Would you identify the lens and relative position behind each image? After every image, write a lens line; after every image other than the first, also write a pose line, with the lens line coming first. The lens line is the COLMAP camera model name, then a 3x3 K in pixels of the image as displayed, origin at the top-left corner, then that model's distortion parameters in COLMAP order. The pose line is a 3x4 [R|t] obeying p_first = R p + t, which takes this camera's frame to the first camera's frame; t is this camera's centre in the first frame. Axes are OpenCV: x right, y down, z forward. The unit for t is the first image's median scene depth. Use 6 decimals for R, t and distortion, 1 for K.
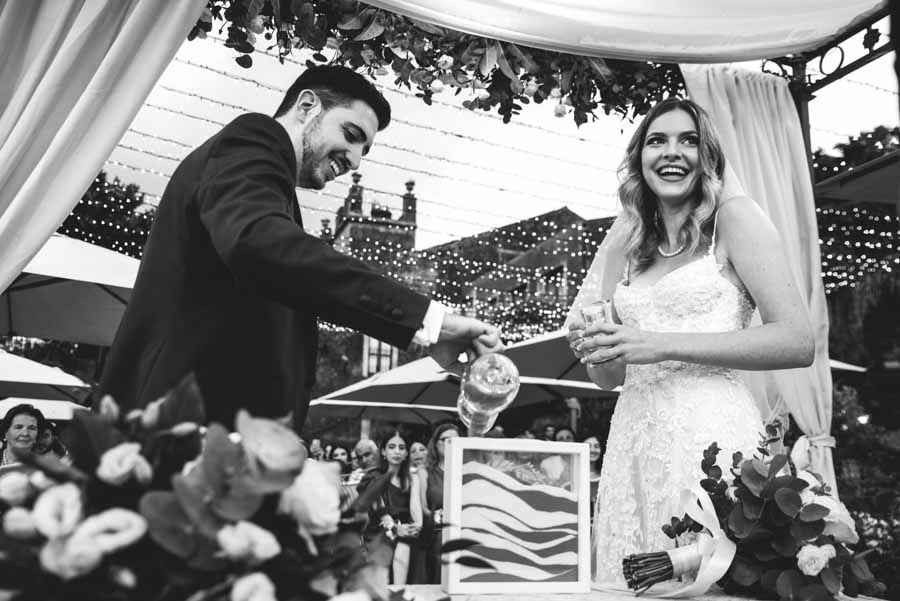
lens RADIAL K [[857.8, 0, 452.1], [0, 857.8, 299.8], [0, 0, 1]] dist [-0.032087, 0.000000]
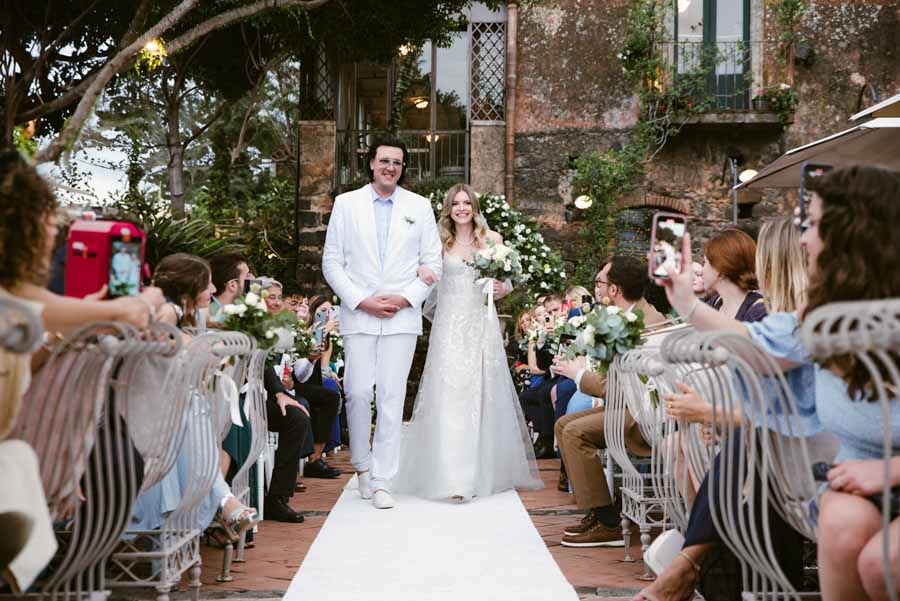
lens RADIAL K [[1494.5, 0, 451.6], [0, 1494.5, 295.7], [0, 0, 1]] dist [0.161223, 0.000000]
pose [[0.935148, -0.033135, -0.352703, -0.347945], [0.091525, 0.984412, 0.150185, 0.293855], [0.342229, -0.172727, 0.923604, 1.350568]]
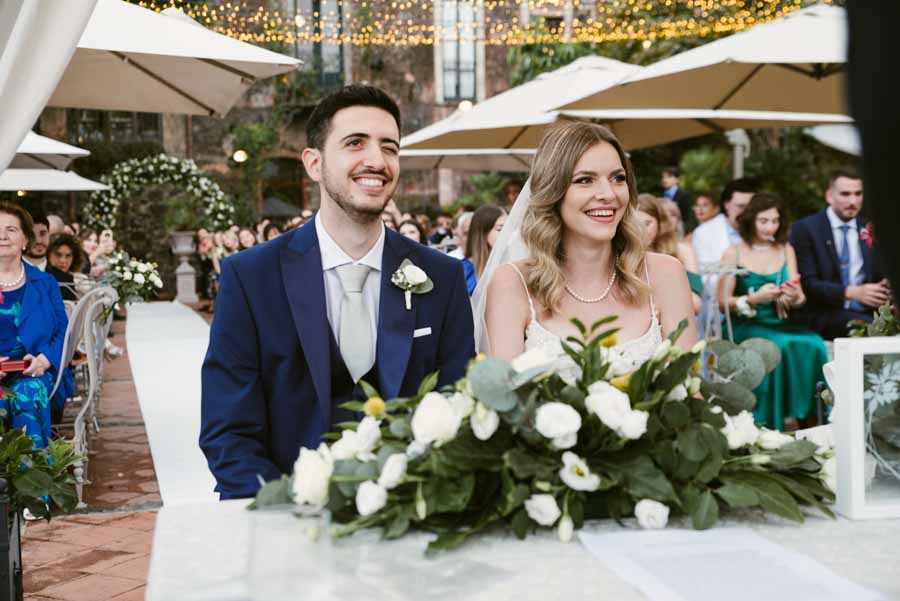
lens RADIAL K [[1227.0, 0, 444.6], [0, 1227.0, 304.2], [0, 0, 1]] dist [0.067245, 0.000000]
pose [[0.993783, -0.040644, -0.103655, 0.004451], [0.066494, 0.963383, 0.259754, -0.095209], [0.089302, -0.265032, 0.960096, -0.113985]]
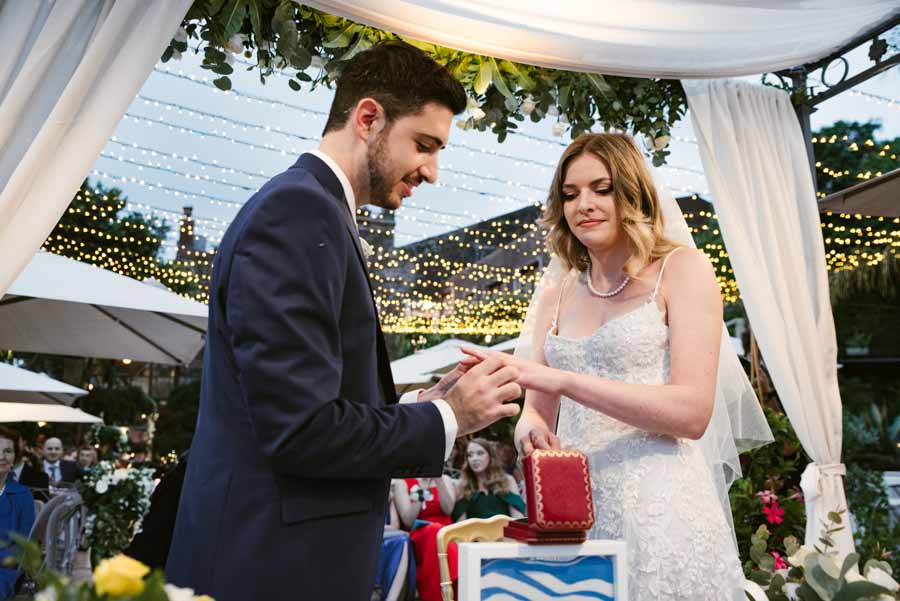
lens RADIAL K [[822.8, 0, 449.0], [0, 822.8, 300.3], [0, 0, 1]] dist [-0.030616, 0.000000]
pose [[0.999568, -0.016426, 0.024364, -0.018486], [0.016121, 0.999790, 0.012668, -0.041011], [-0.024567, -0.012270, 0.999623, 0.081157]]
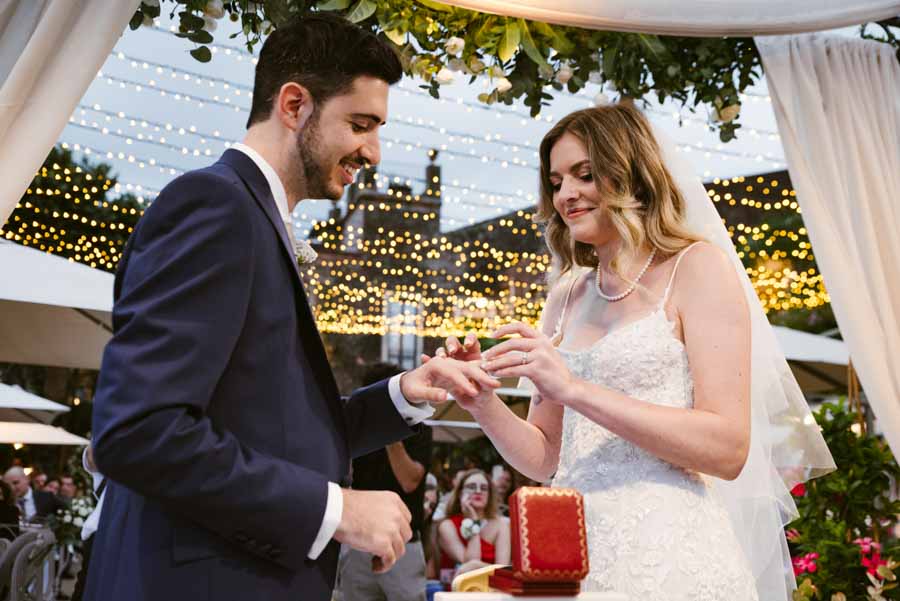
lens RADIAL K [[1008.5, 0, 449.6], [0, 1008.5, 296.1], [0, 0, 1]] dist [0.020478, 0.000000]
pose [[0.999110, -0.018461, -0.037937, 0.016232], [0.018935, 0.999746, 0.012197, -0.049194], [0.037702, -0.012904, 0.999206, 0.051084]]
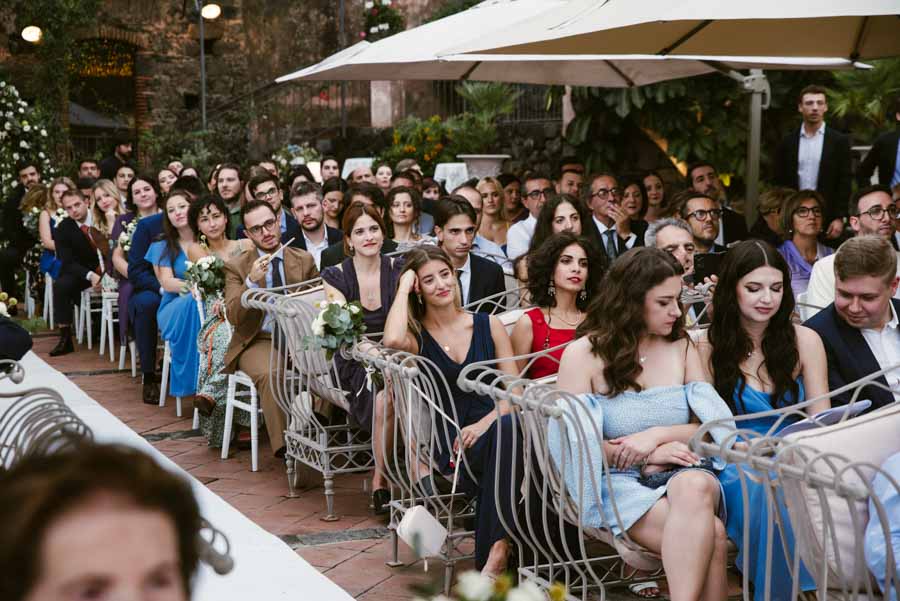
lens RADIAL K [[1647.4, 0, 446.3], [0, 1647.4, 306.9], [0, 0, 1]] dist [0.176377, 0.000000]
pose [[0.999013, -0.031898, 0.030915, -0.650718], [0.020760, 0.950540, 0.309908, -0.006652], [-0.039271, -0.308960, 0.950264, 1.039058]]
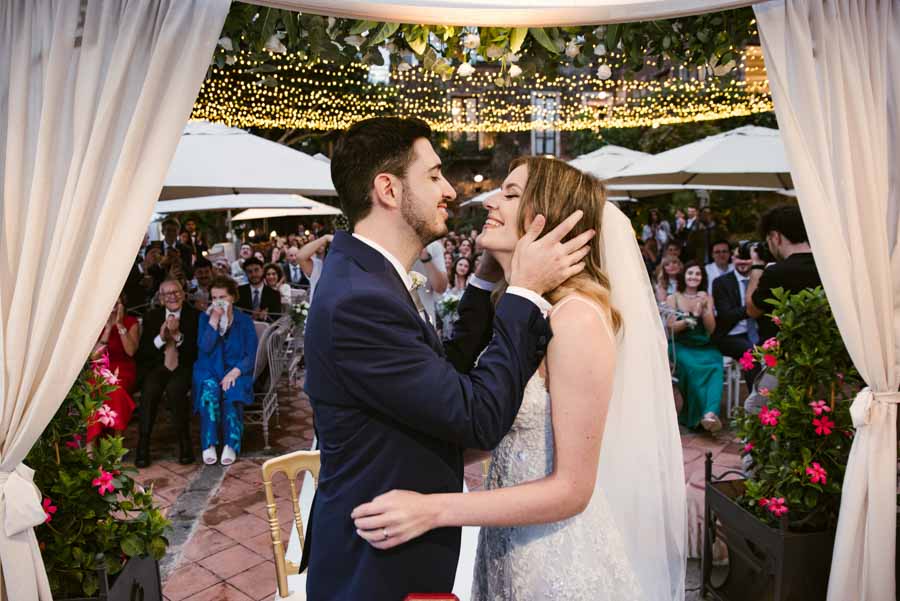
lens RADIAL K [[665.8, 0, 413.6], [0, 665.8, 292.8], [0, 0, 1]] dist [-0.075039, 0.023495]
pose [[0.953902, -0.007602, -0.300022, 0.128849], [0.102337, 0.948004, 0.301356, -0.209699], [0.282131, -0.318168, 0.905081, 0.202090]]
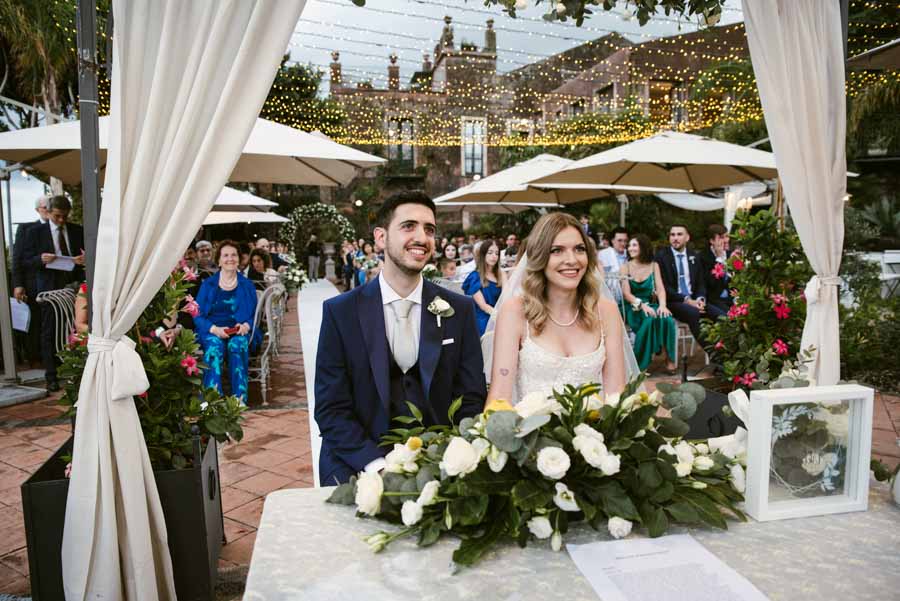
lens RADIAL K [[627.4, 0, 444.4], [0, 627.4, 302.7], [0, 0, 1]] dist [-0.115569, 0.062157]
pose [[0.990418, -0.022646, -0.136231, -0.013808], [0.062739, 0.952574, 0.297768, -0.100309], [0.123027, -0.303462, 0.944868, 0.060966]]
